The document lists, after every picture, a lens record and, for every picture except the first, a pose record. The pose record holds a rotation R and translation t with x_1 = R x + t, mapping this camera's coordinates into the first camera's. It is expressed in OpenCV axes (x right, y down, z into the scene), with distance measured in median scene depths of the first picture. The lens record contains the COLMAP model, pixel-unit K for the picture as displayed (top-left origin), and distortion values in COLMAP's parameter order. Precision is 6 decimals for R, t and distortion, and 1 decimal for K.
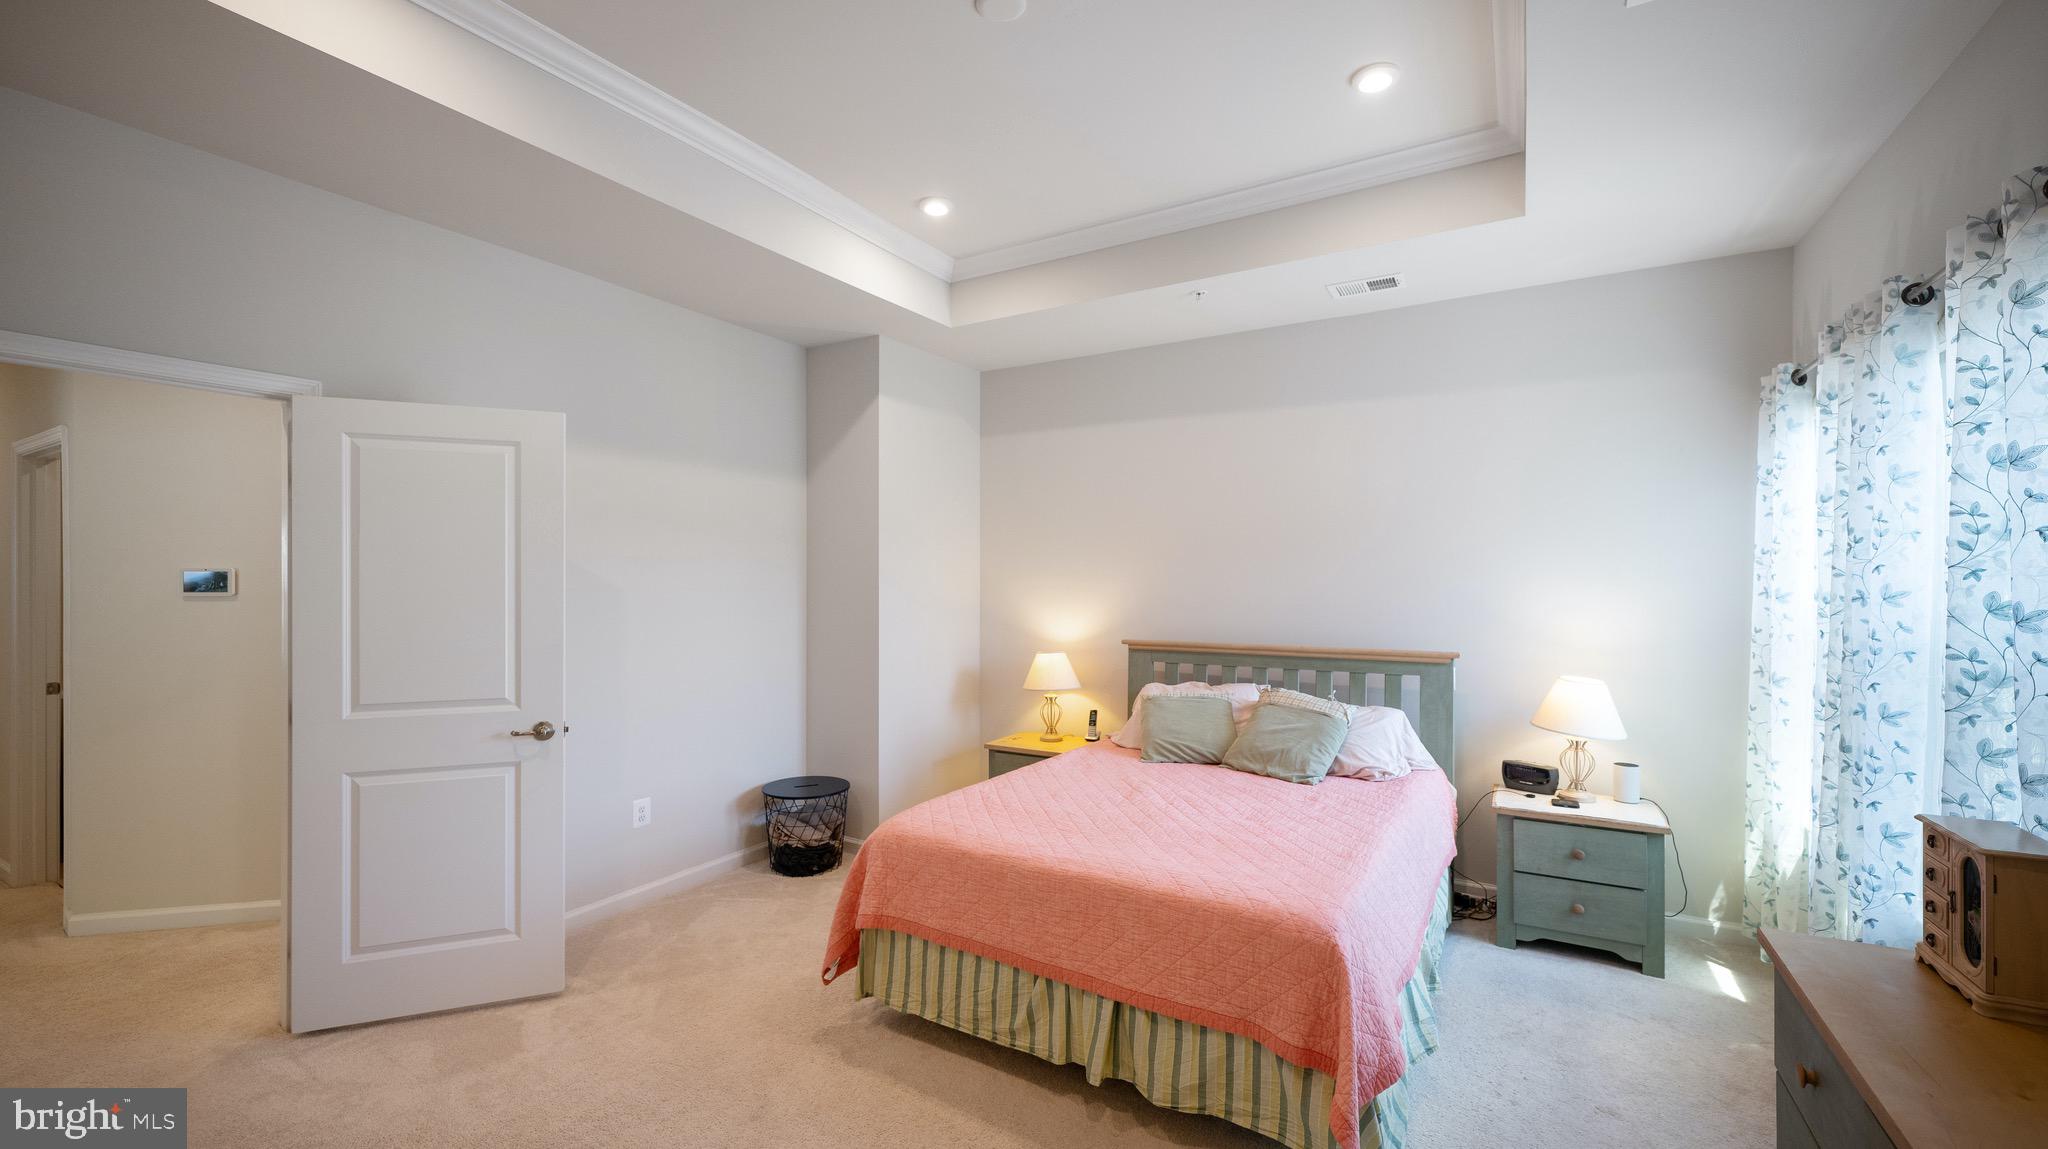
lens RADIAL K [[837.3, 0, 1021.2], [0, 837.3, 578.6], [0, 0, 1]] dist [0.002440, -0.000422]
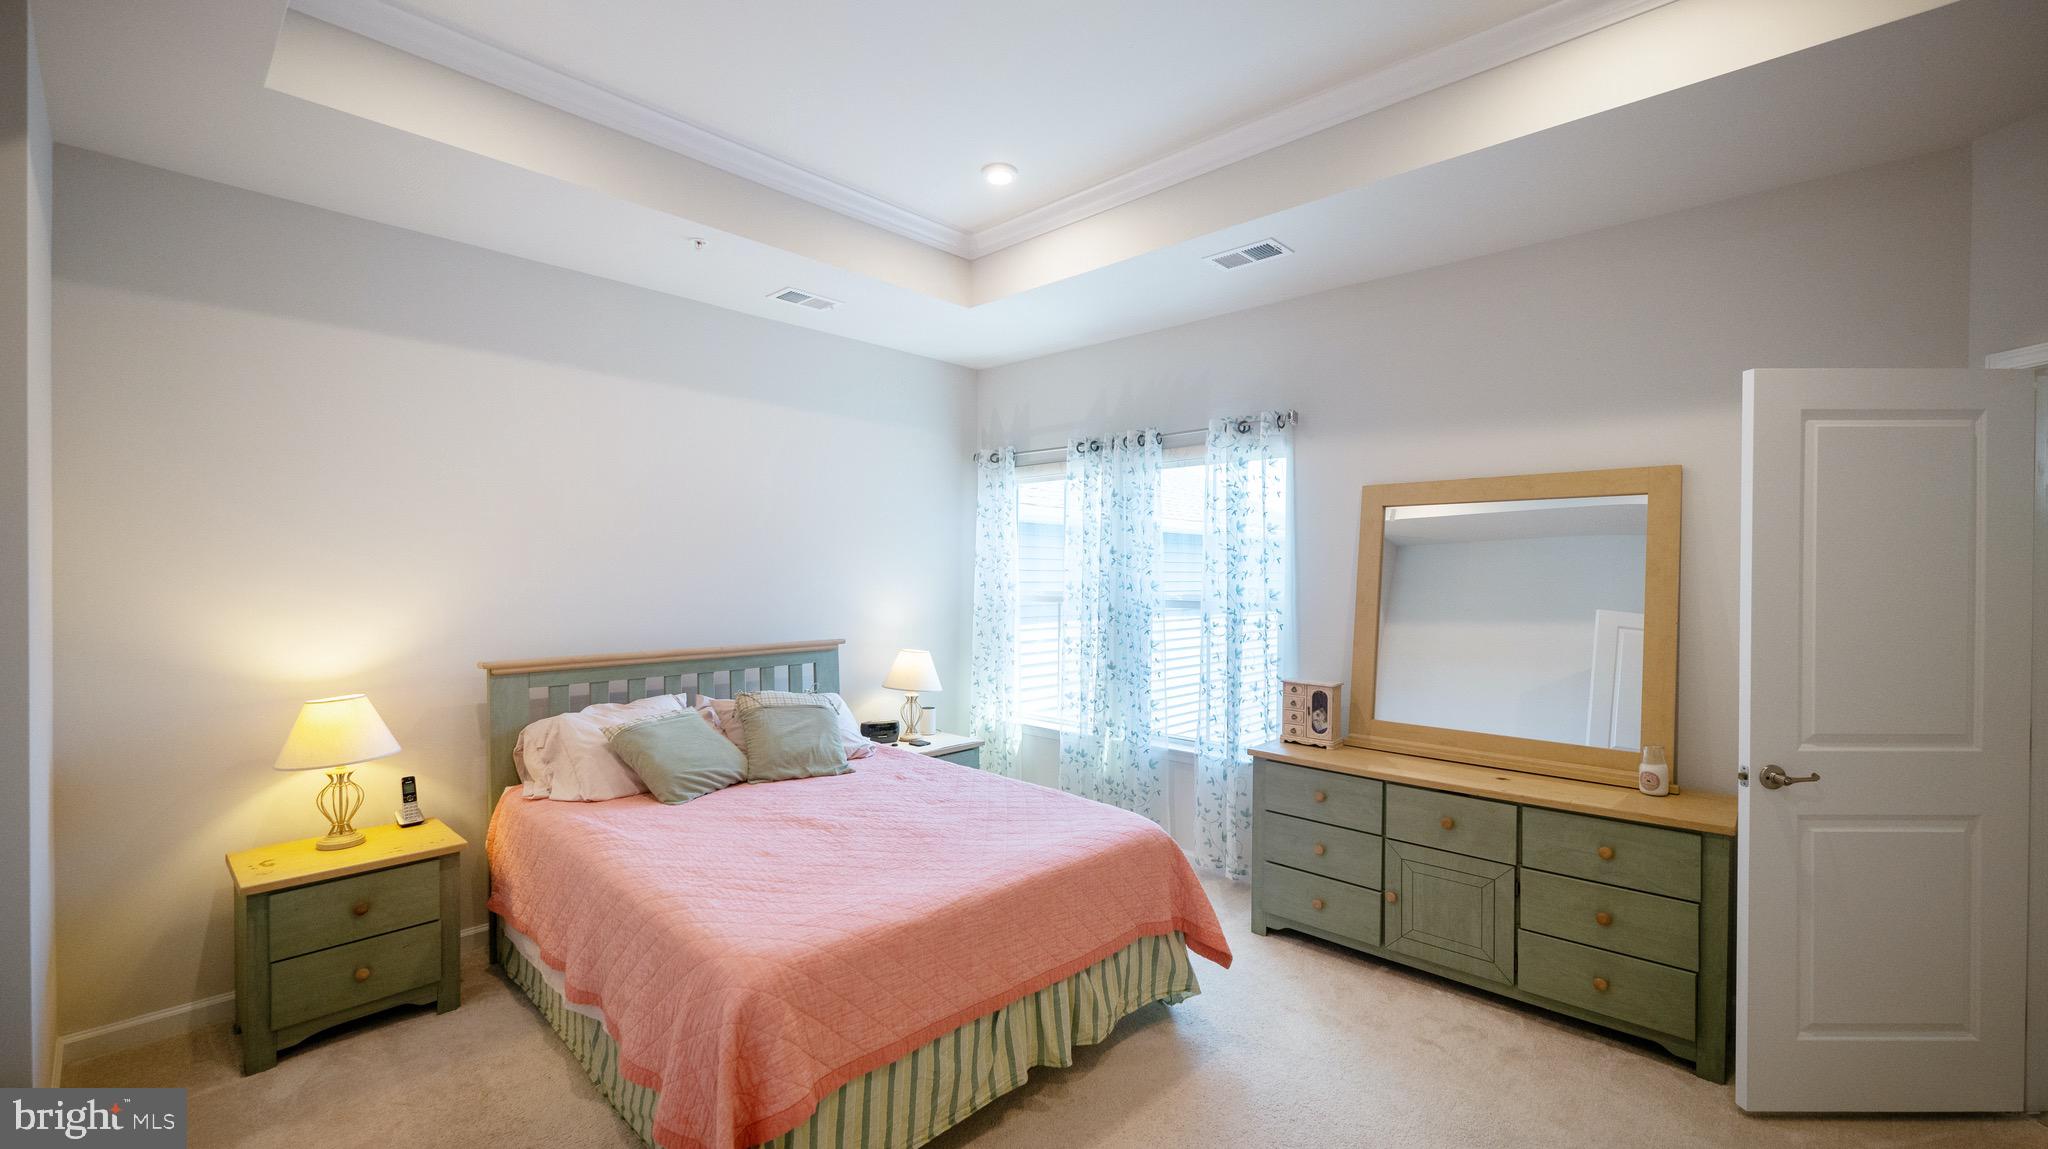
lens RADIAL K [[837.3, 0, 1024.7], [0, 837.3, 580.8], [0, 0, 1]] dist [0.002440, -0.000422]
pose [[0.205562, -0.008127, 0.978610, -0.545656], [-0.006788, 0.999930, 0.009730, -0.005662], [-0.978620, -0.008643, 0.205493, 0.488650]]
